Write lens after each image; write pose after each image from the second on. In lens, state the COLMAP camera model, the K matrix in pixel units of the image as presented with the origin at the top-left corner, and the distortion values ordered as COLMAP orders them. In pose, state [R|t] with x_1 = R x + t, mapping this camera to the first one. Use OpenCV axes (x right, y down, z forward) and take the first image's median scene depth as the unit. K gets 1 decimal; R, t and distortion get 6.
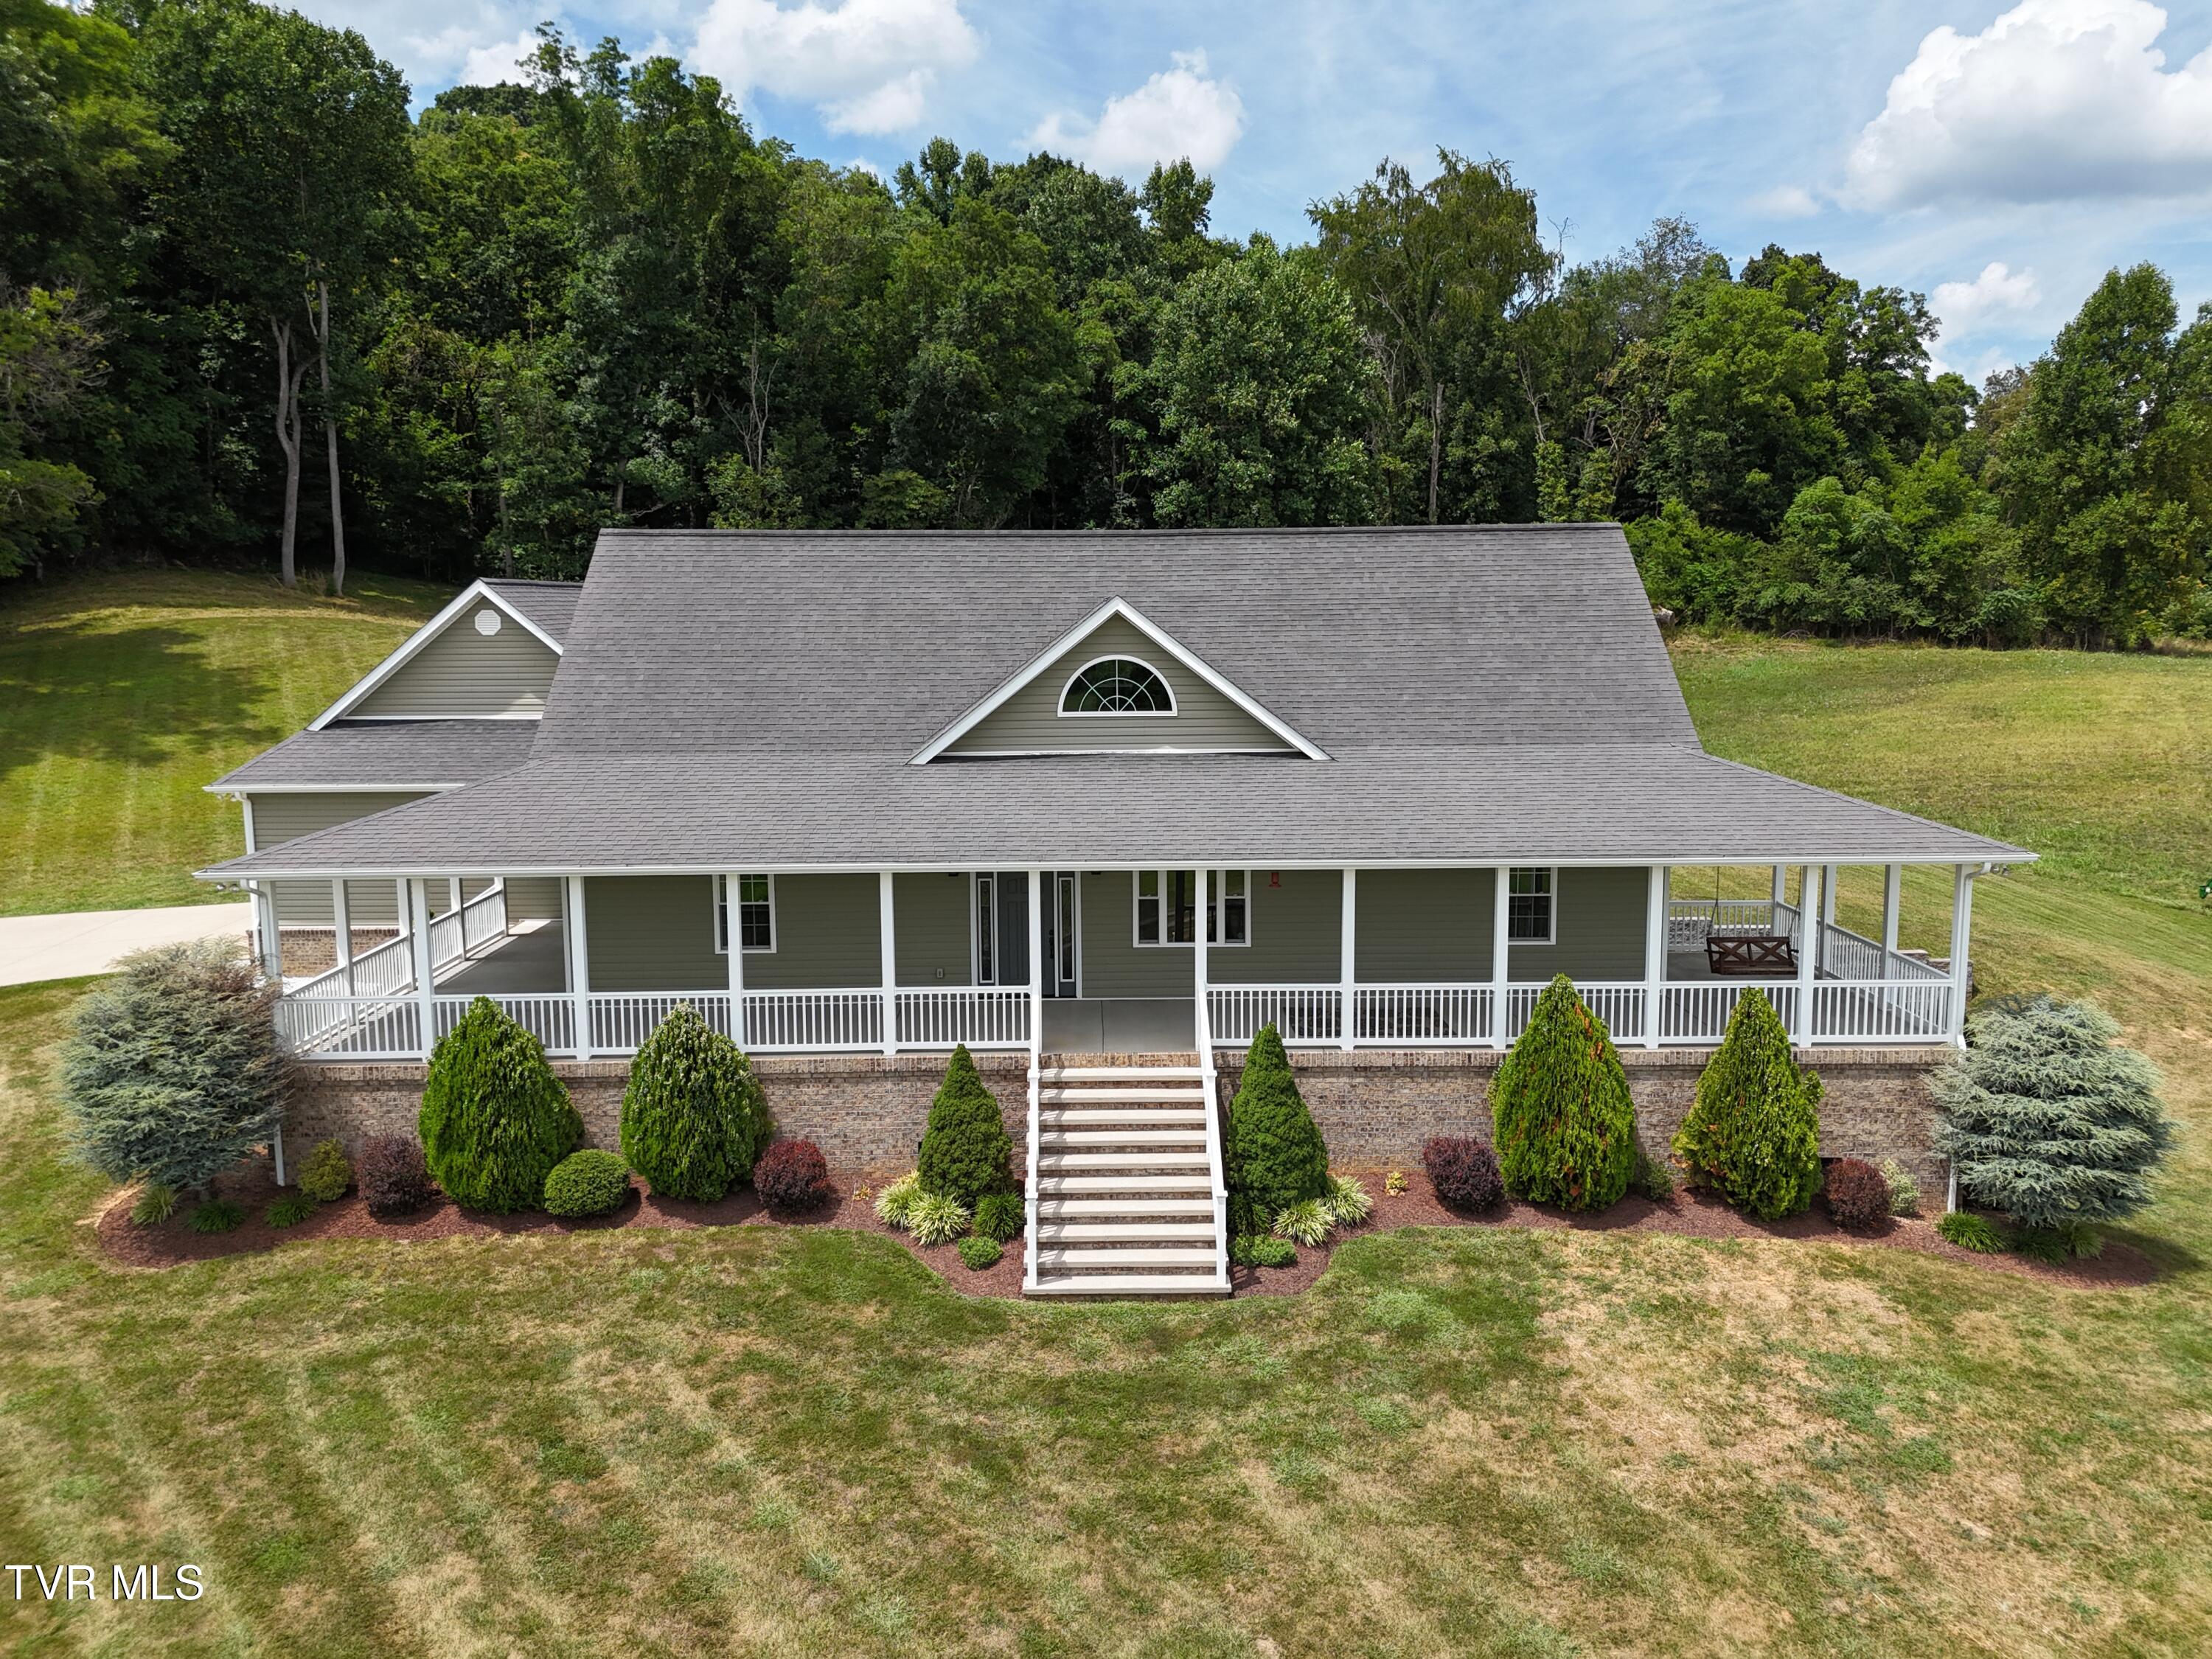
lens RADIAL K [[1615.9, 0, 1118.8], [0, 1615.9, 783.9], [0, 0, 1]] dist [0.028284, -0.004039]
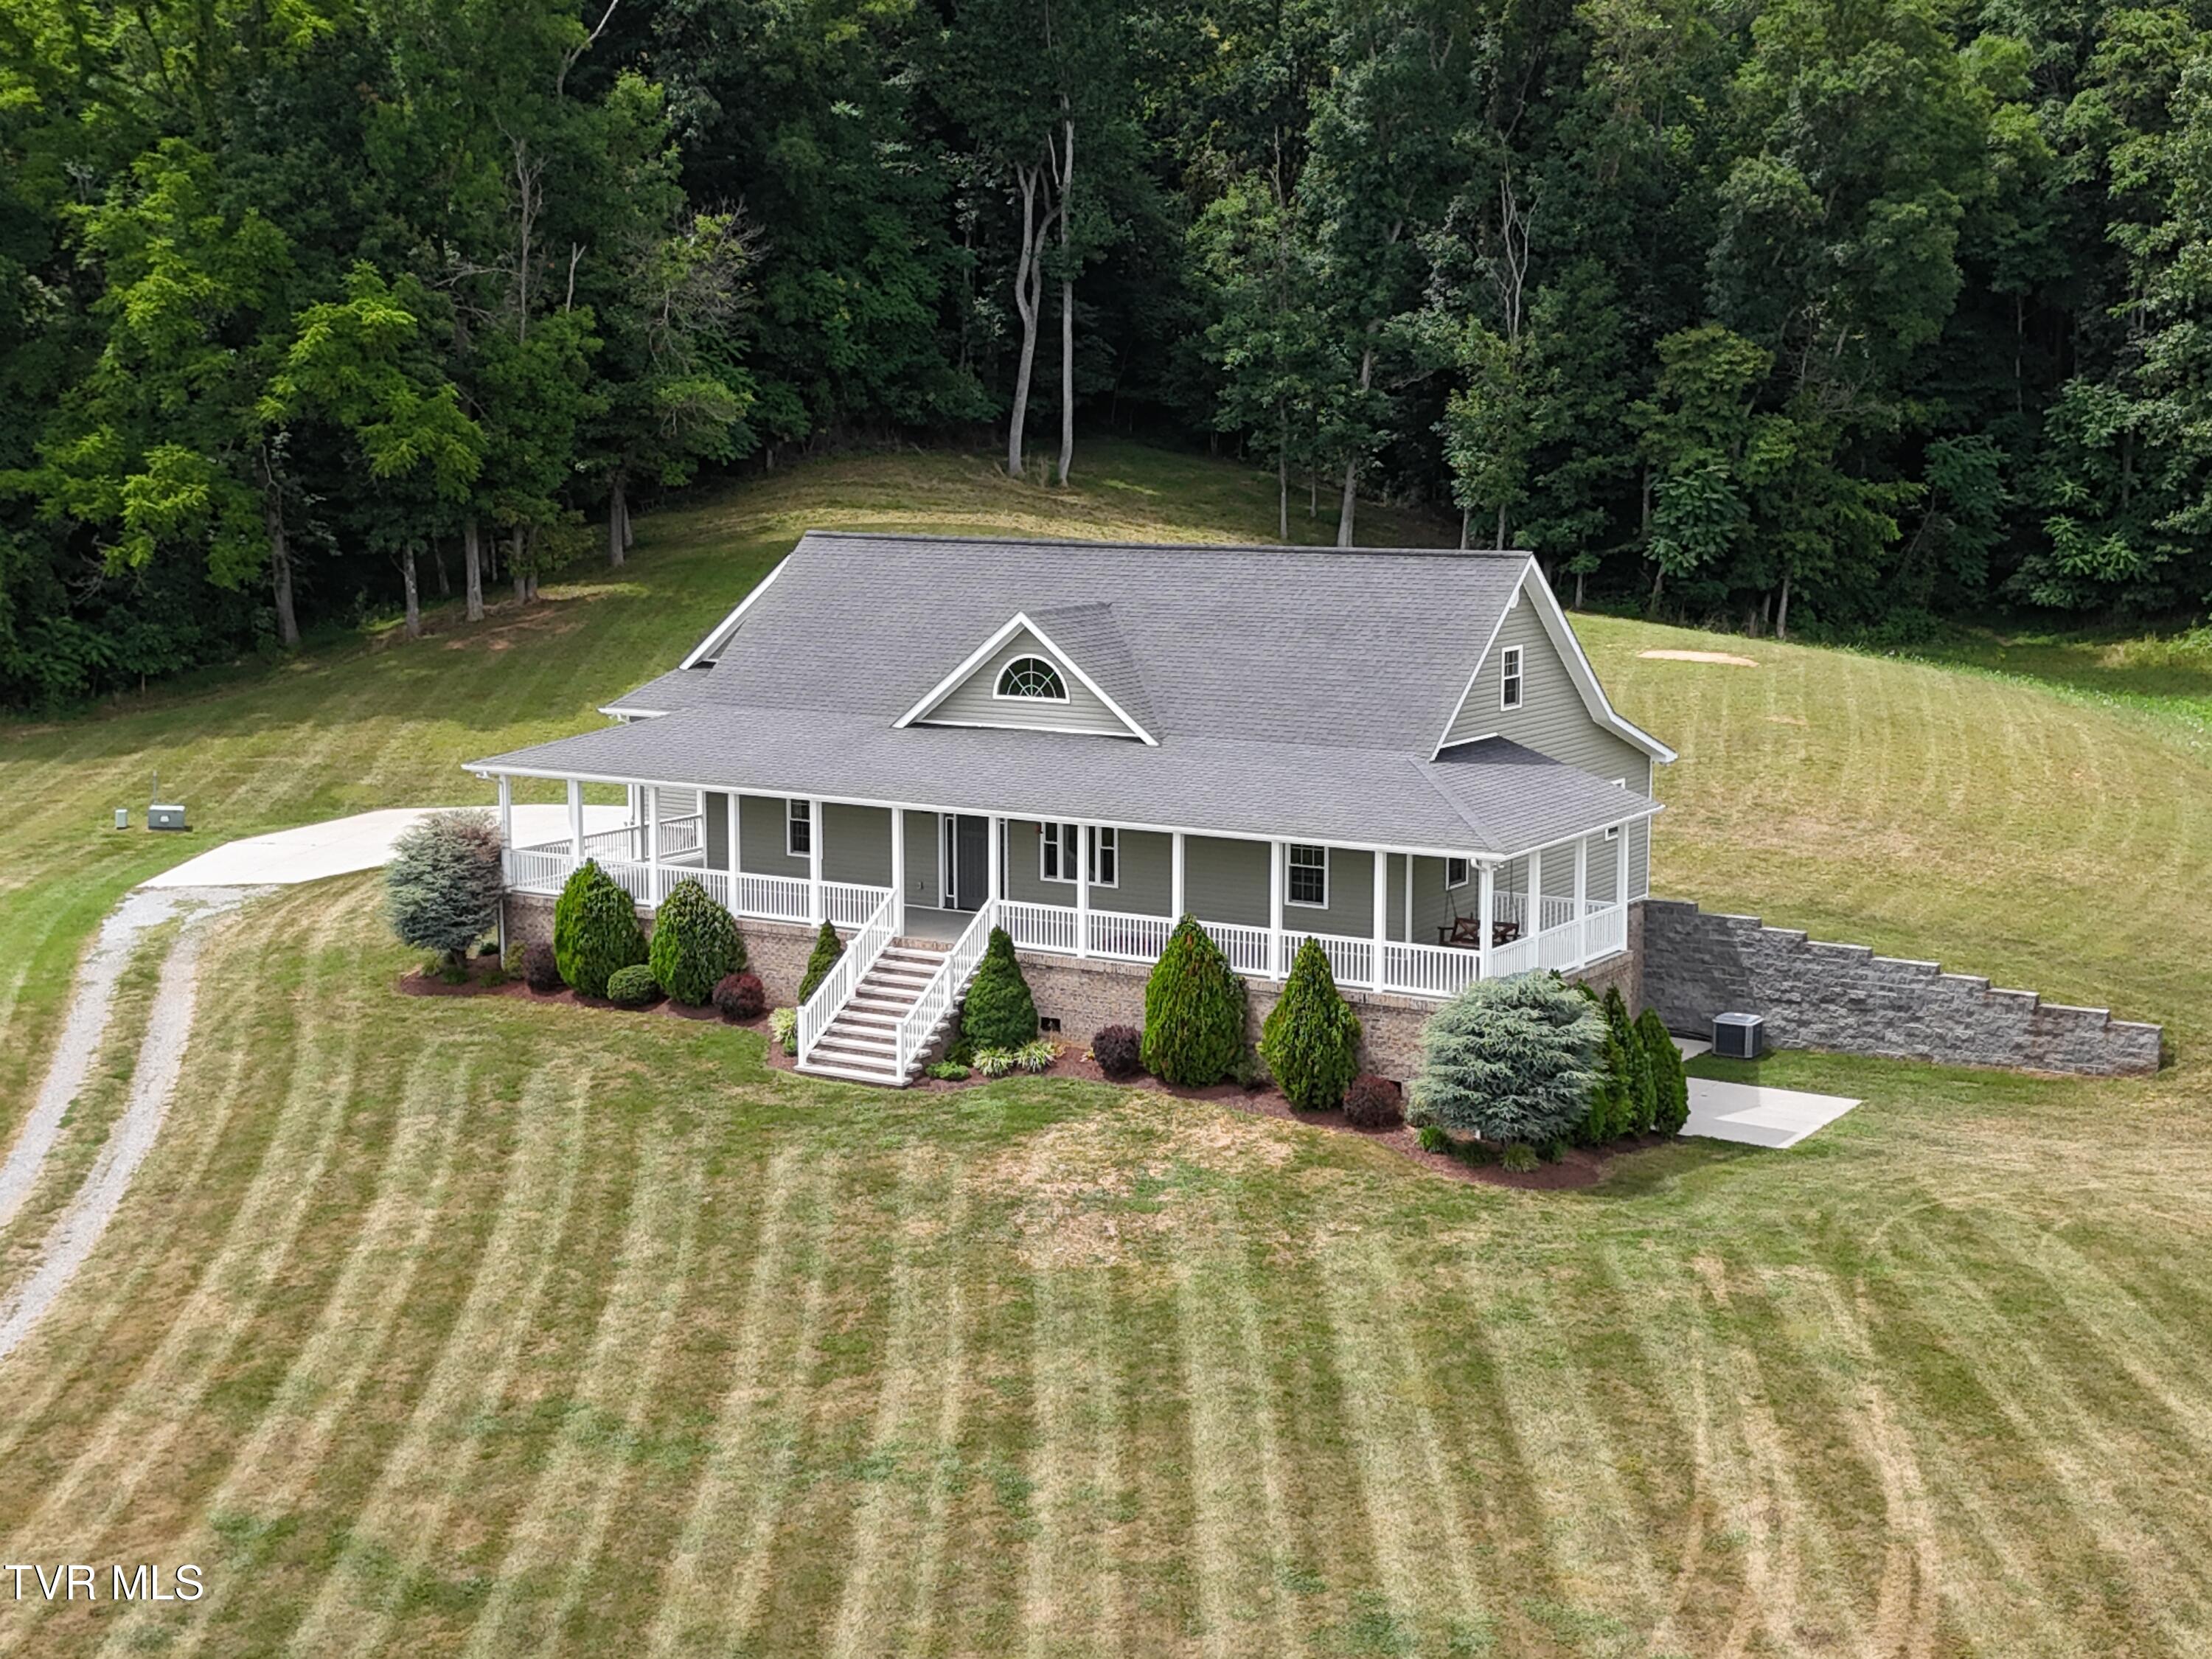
lens RADIAL K [[2592.9, 0, 1106.0], [0, 2592.9, 829.5], [0, 0, 1]] dist [0.061430, 0.001182]
pose [[0.862084, 0.087482, -0.499157, 1.275569], [-0.070281, 0.996108, 0.053197, -0.062230], [0.501867, -0.010779, 0.864877, -0.902111]]
